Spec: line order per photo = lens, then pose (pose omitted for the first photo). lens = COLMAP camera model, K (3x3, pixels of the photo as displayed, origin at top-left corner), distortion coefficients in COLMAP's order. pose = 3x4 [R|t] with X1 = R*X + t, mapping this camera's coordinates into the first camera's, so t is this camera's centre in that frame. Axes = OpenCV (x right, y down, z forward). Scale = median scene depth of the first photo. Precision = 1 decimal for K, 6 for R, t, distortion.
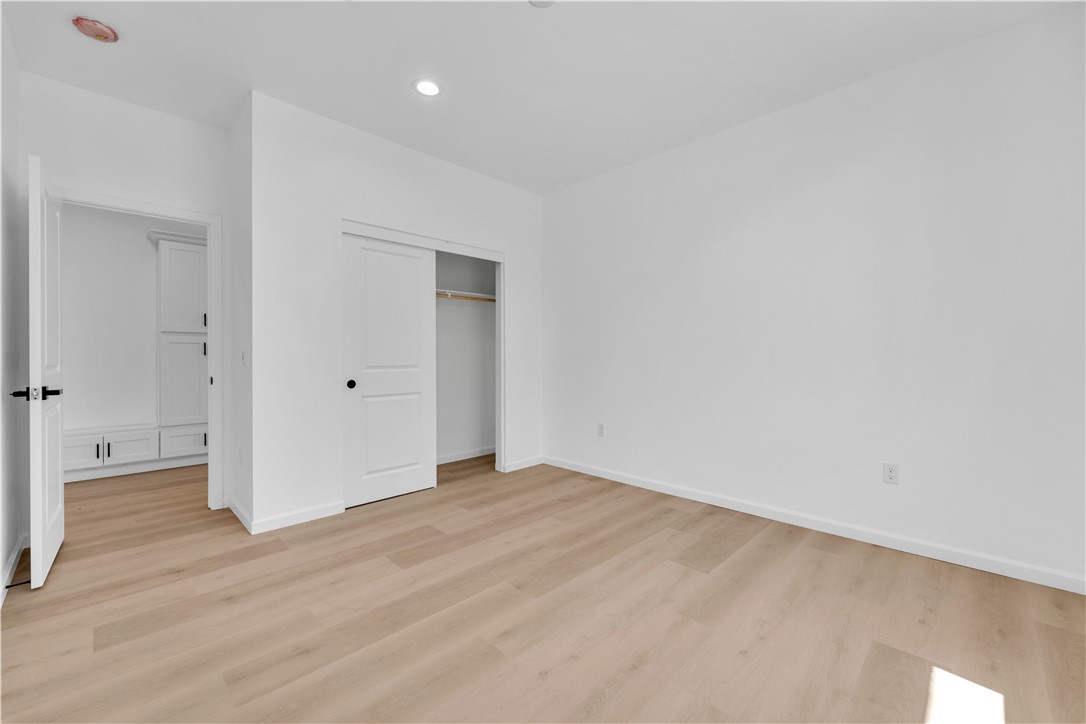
lens RADIAL K [[446.5, 0, 545.6], [0, 446.5, 361.5], [0, 0, 1]] dist [0.000193, -0.000303]
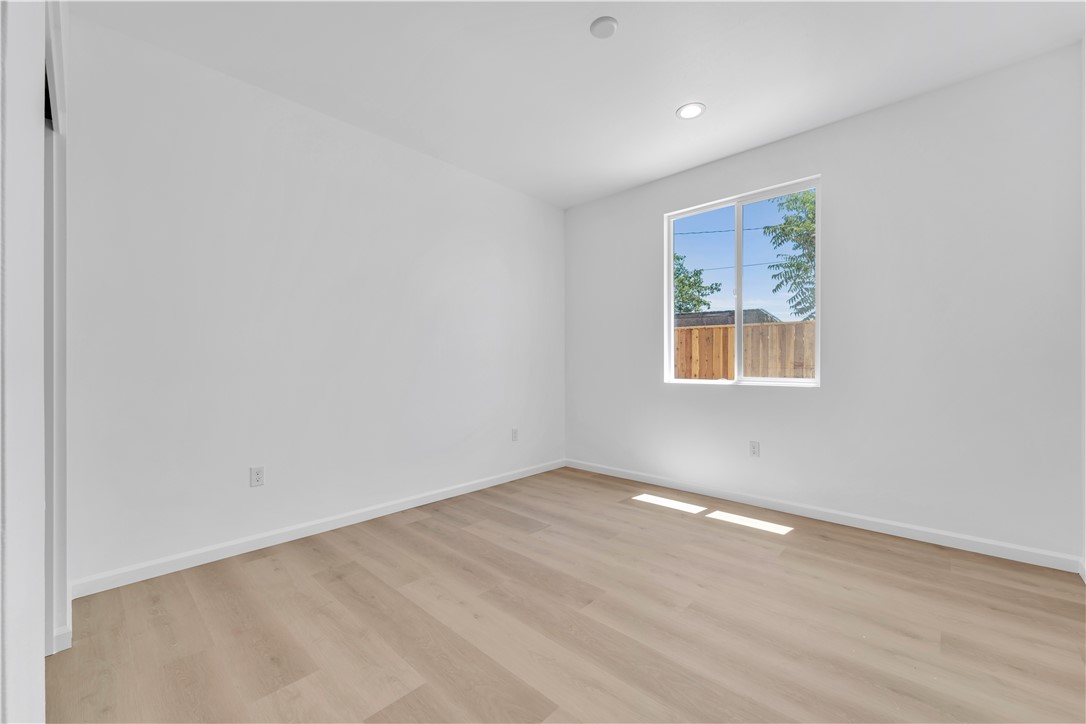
lens RADIAL K [[446.5, 0, 545.6], [0, 446.5, 361.5], [0, 0, 1]] dist [0.000193, -0.000303]
pose [[-0.041333, 0.009705, 0.999098, -0.781554], [0.029110, 0.999540, -0.008505, 0.009573], [-0.998721, 0.028732, -0.041597, 0.883860]]
